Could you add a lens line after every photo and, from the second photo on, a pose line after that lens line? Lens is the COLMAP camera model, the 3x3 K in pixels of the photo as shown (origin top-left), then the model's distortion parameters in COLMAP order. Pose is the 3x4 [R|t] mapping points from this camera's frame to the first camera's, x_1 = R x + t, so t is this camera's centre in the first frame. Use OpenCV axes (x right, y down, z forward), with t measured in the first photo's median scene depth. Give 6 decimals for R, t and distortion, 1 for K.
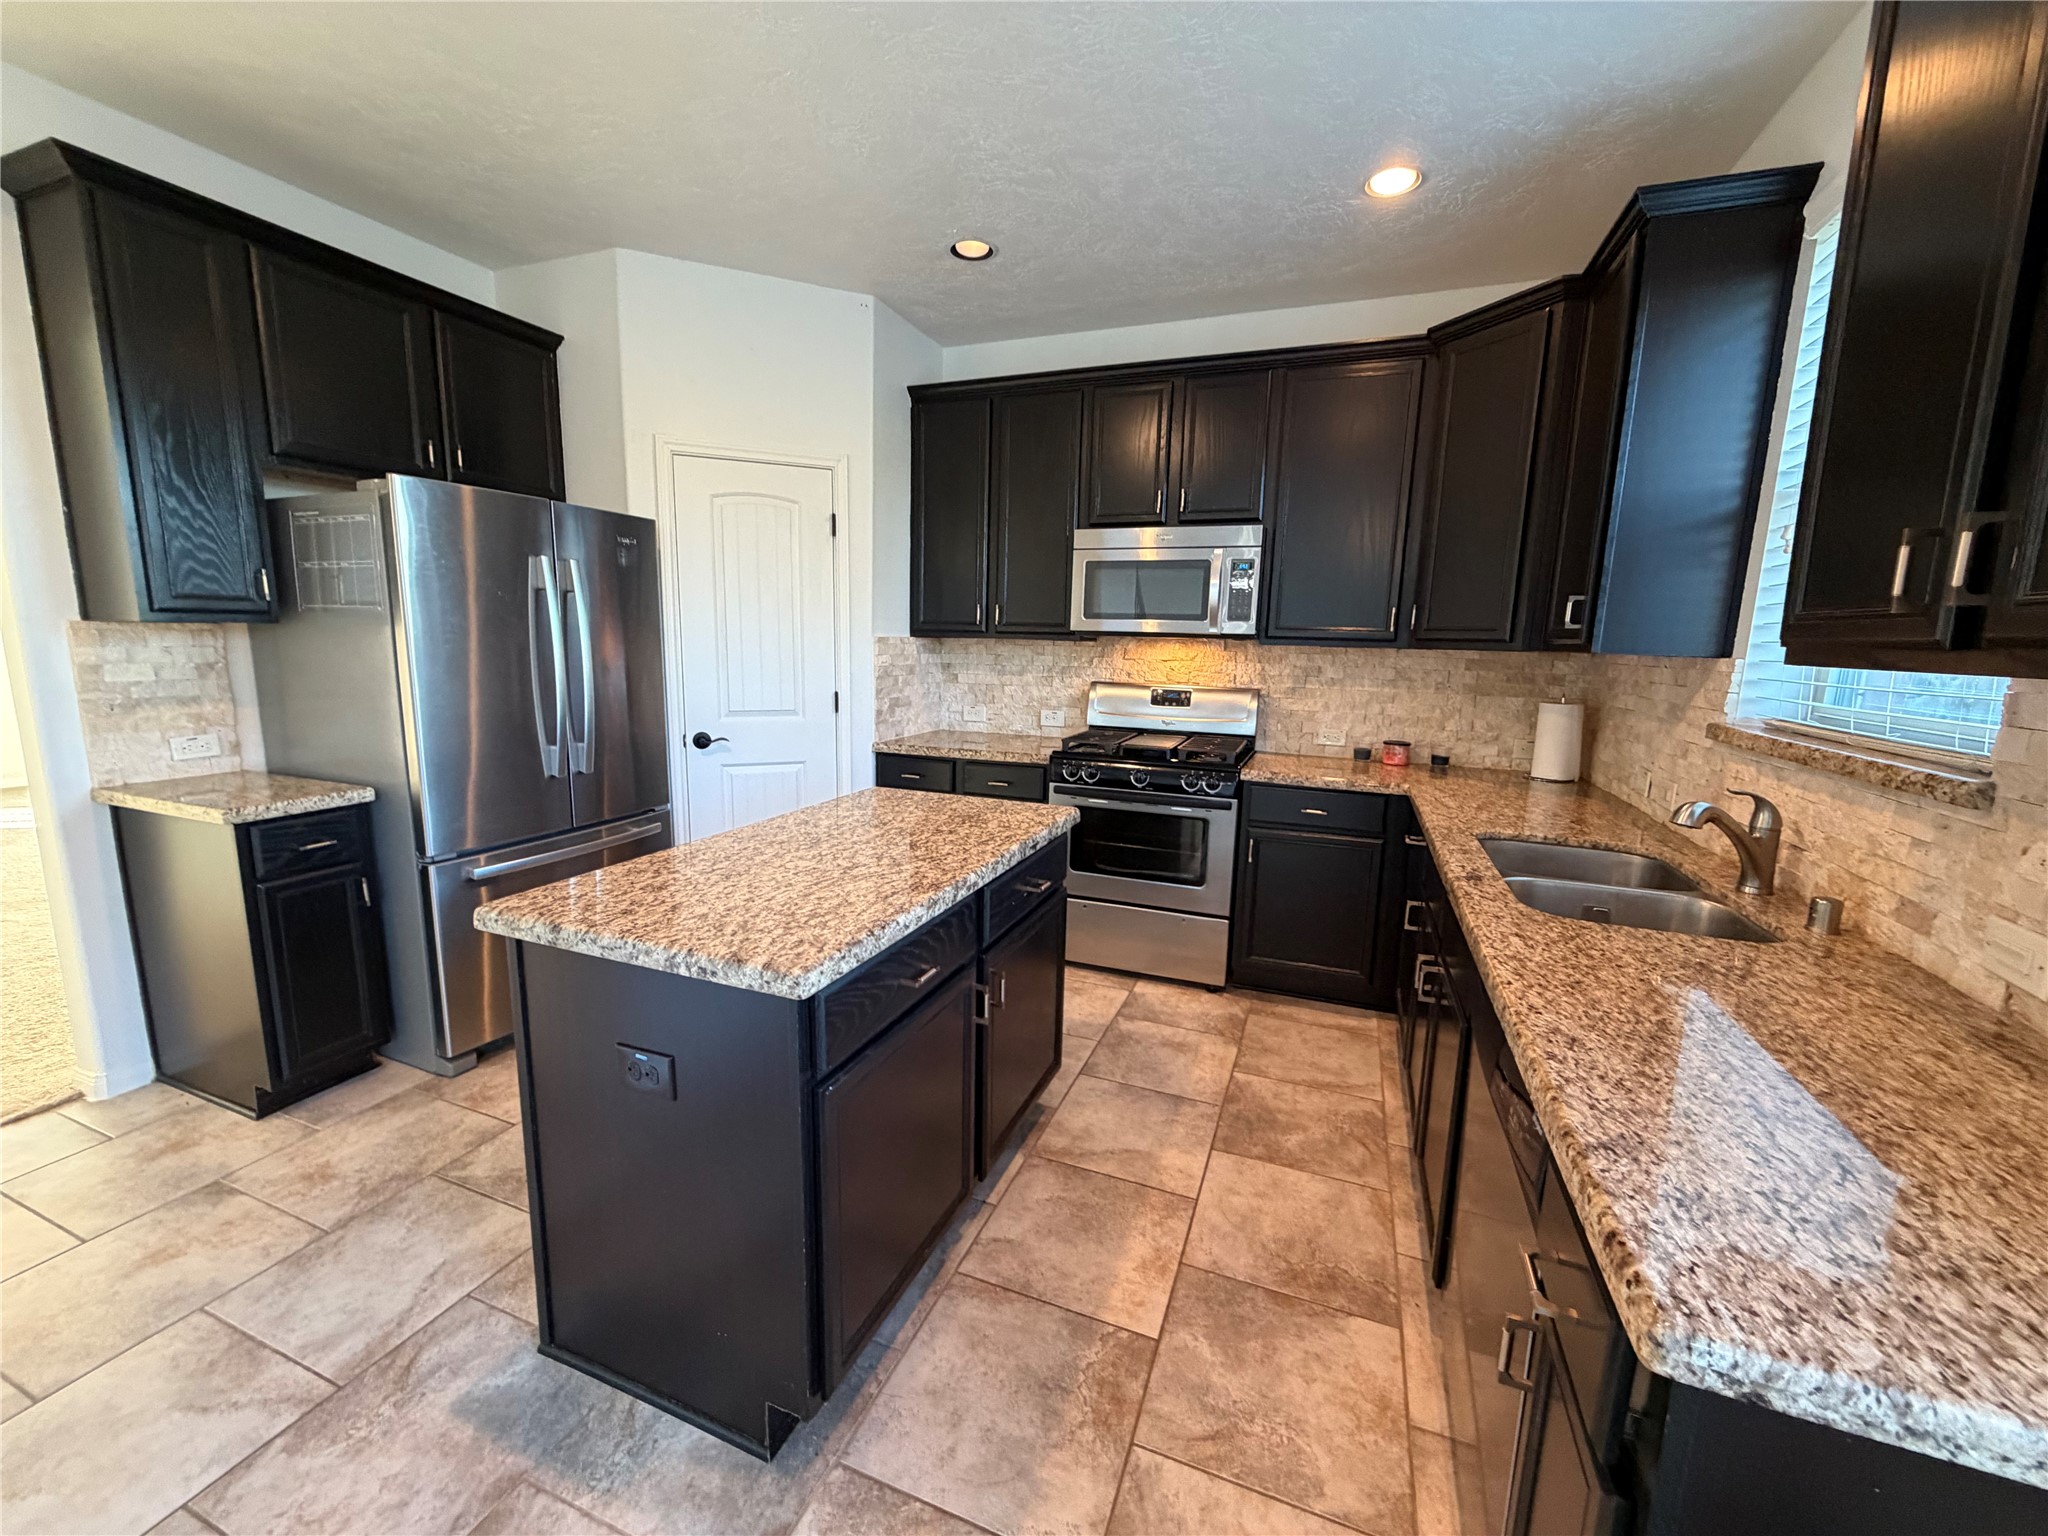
lens RADIAL K [[816.6, 0, 1016.5], [0, 816.6, 771.4], [0, 0, 1]] dist [-0.000500, -0.000130]
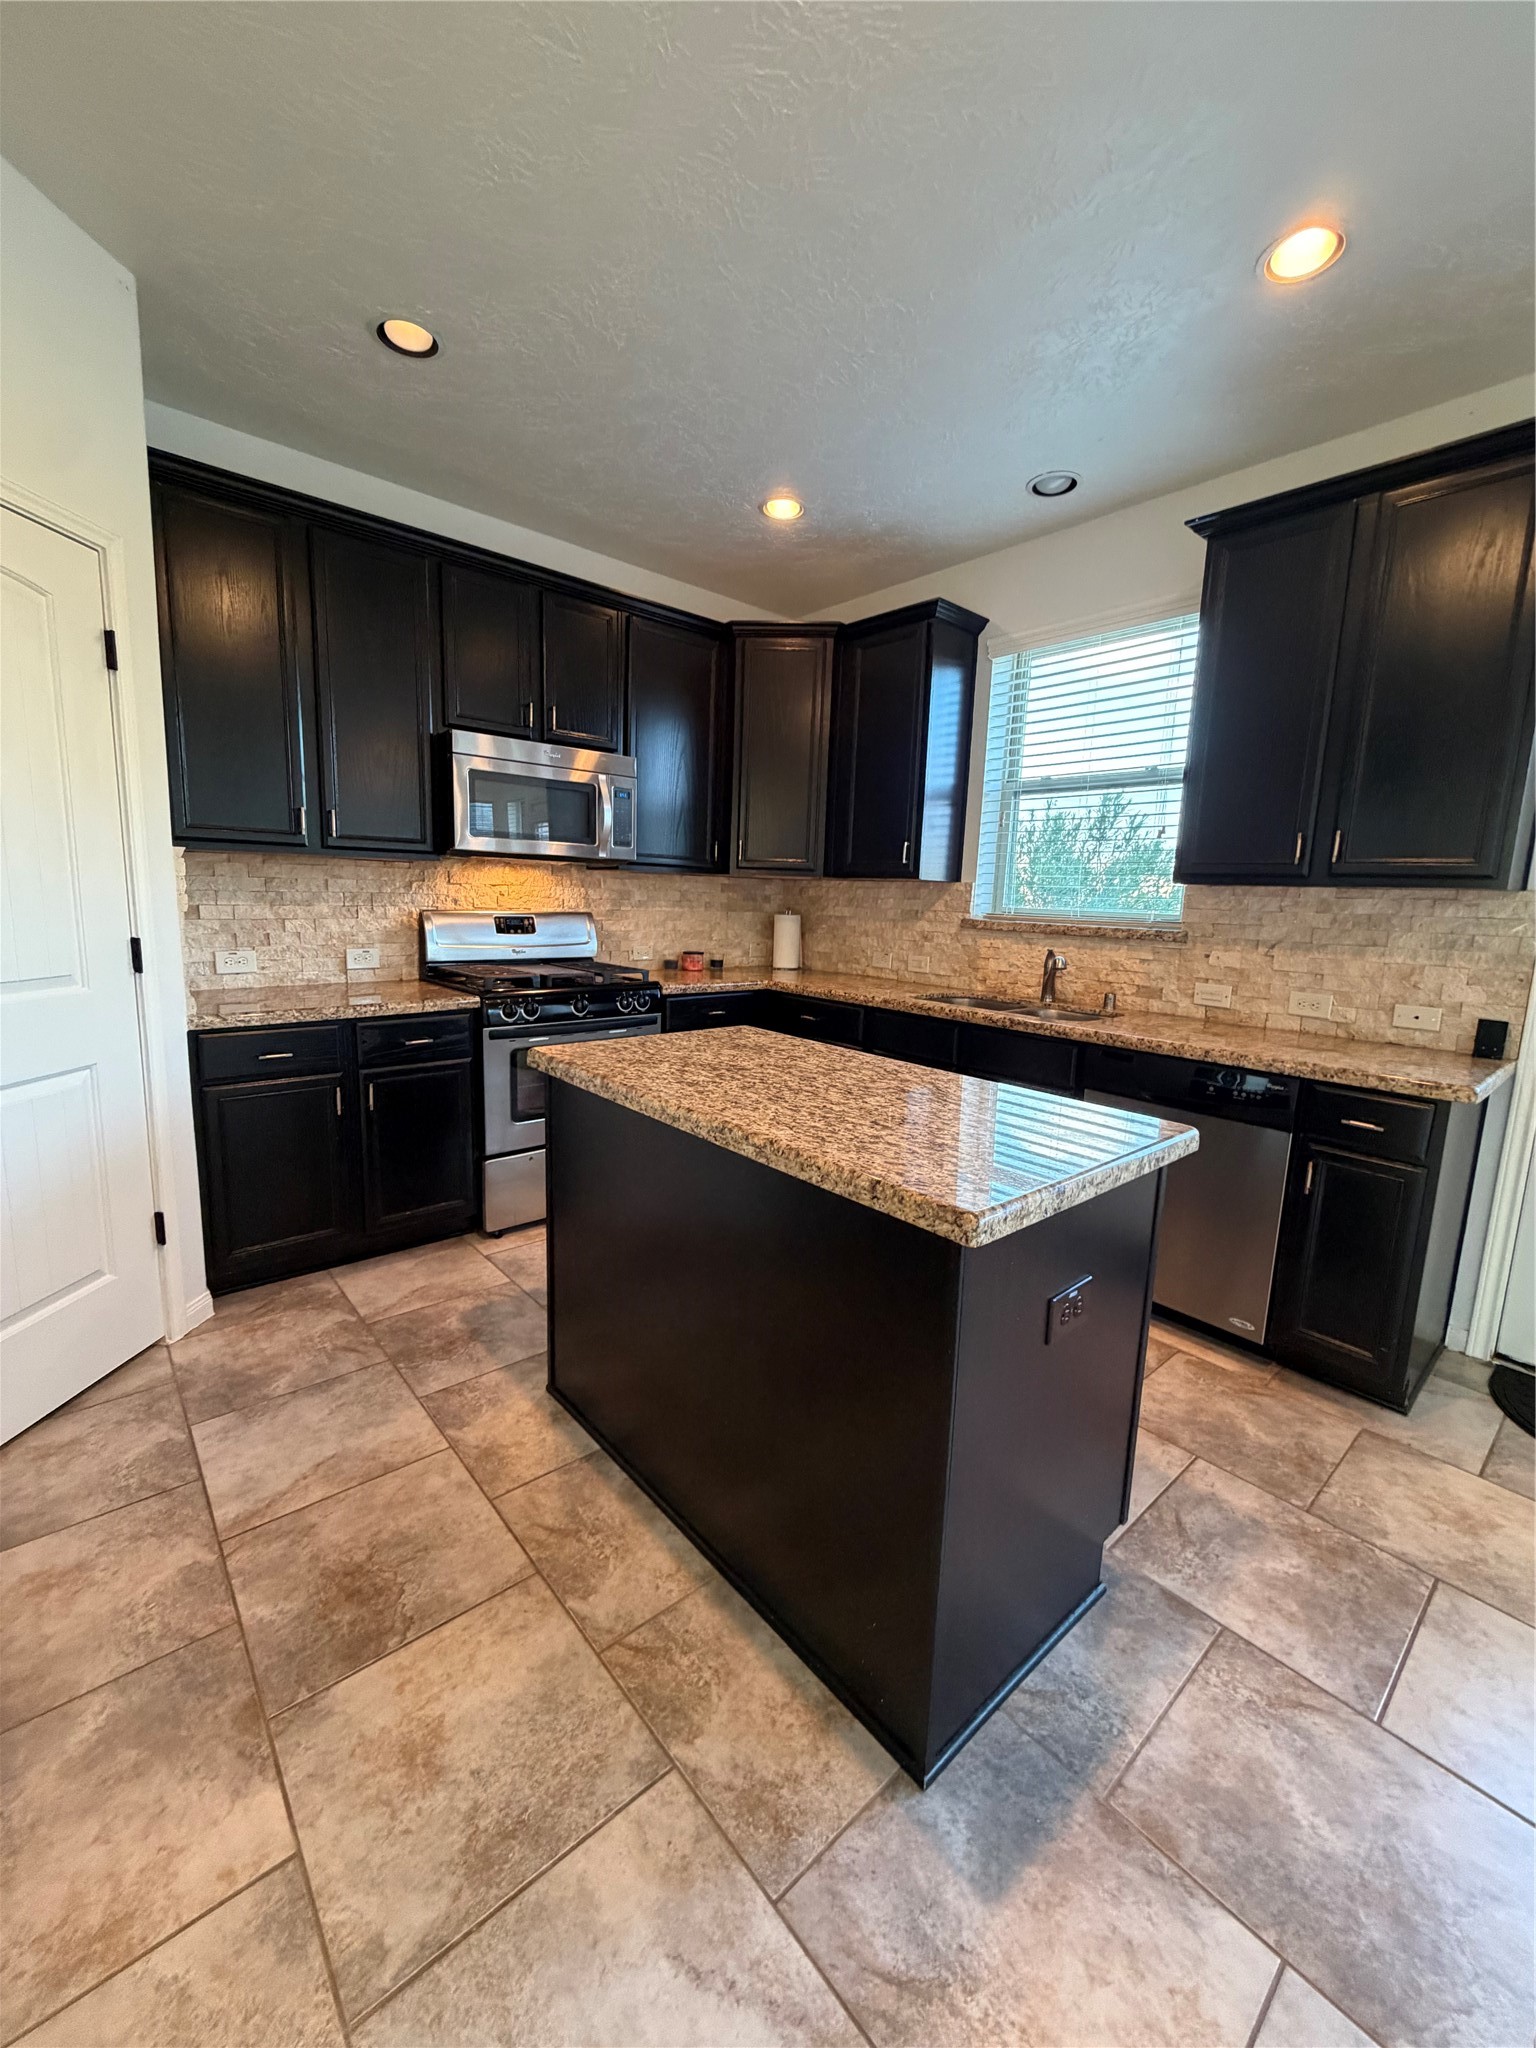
lens RADIAL K [[816.6, 0, 761.1], [0, 816.6, 1021.3], [0, 0, 1]] dist [-0.000500, -0.000130]
pose [[0.456959, -0.146216, 0.877388, -0.612744], [0.123392, 0.987280, 0.100264, -0.046345], [-0.880887, 0.062446, 0.469189, 0.367929]]
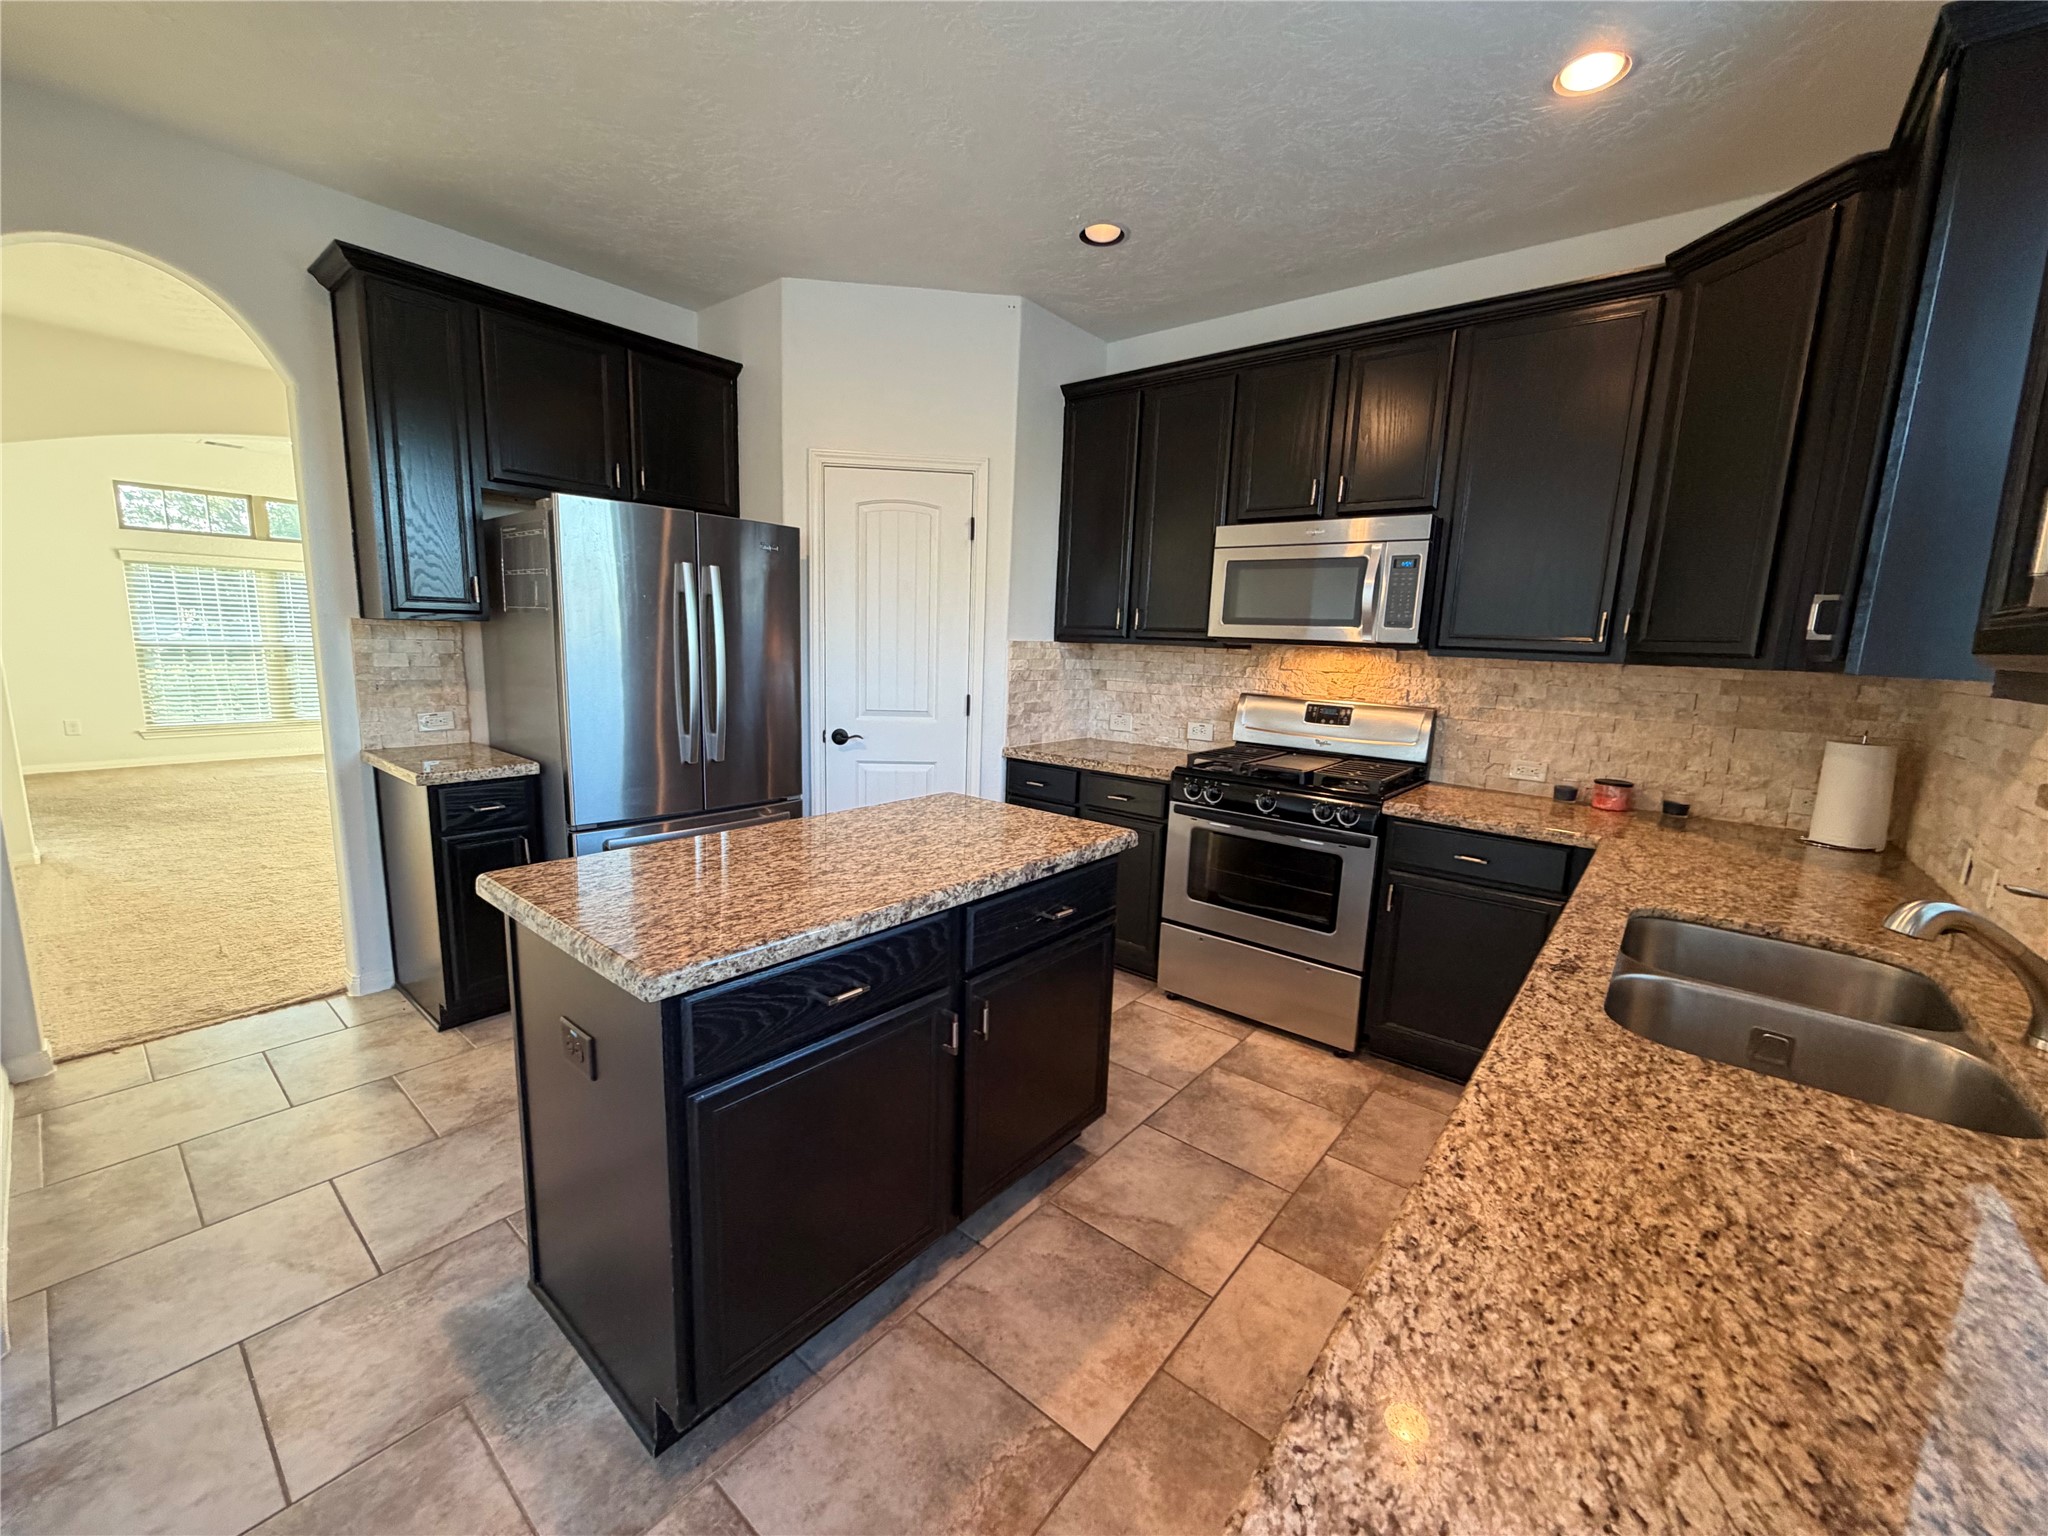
lens RADIAL K [[816.6, 0, 1016.4], [0, 816.6, 770.0], [0, 0, 1]] dist [-0.000500, -0.000130]
pose [[0.951347, 0.061457, -0.301931, 0.162336], [-0.064424, 0.997923, 0.000133, -0.010400], [0.301312, 0.019325, 0.953330, 0.071407]]
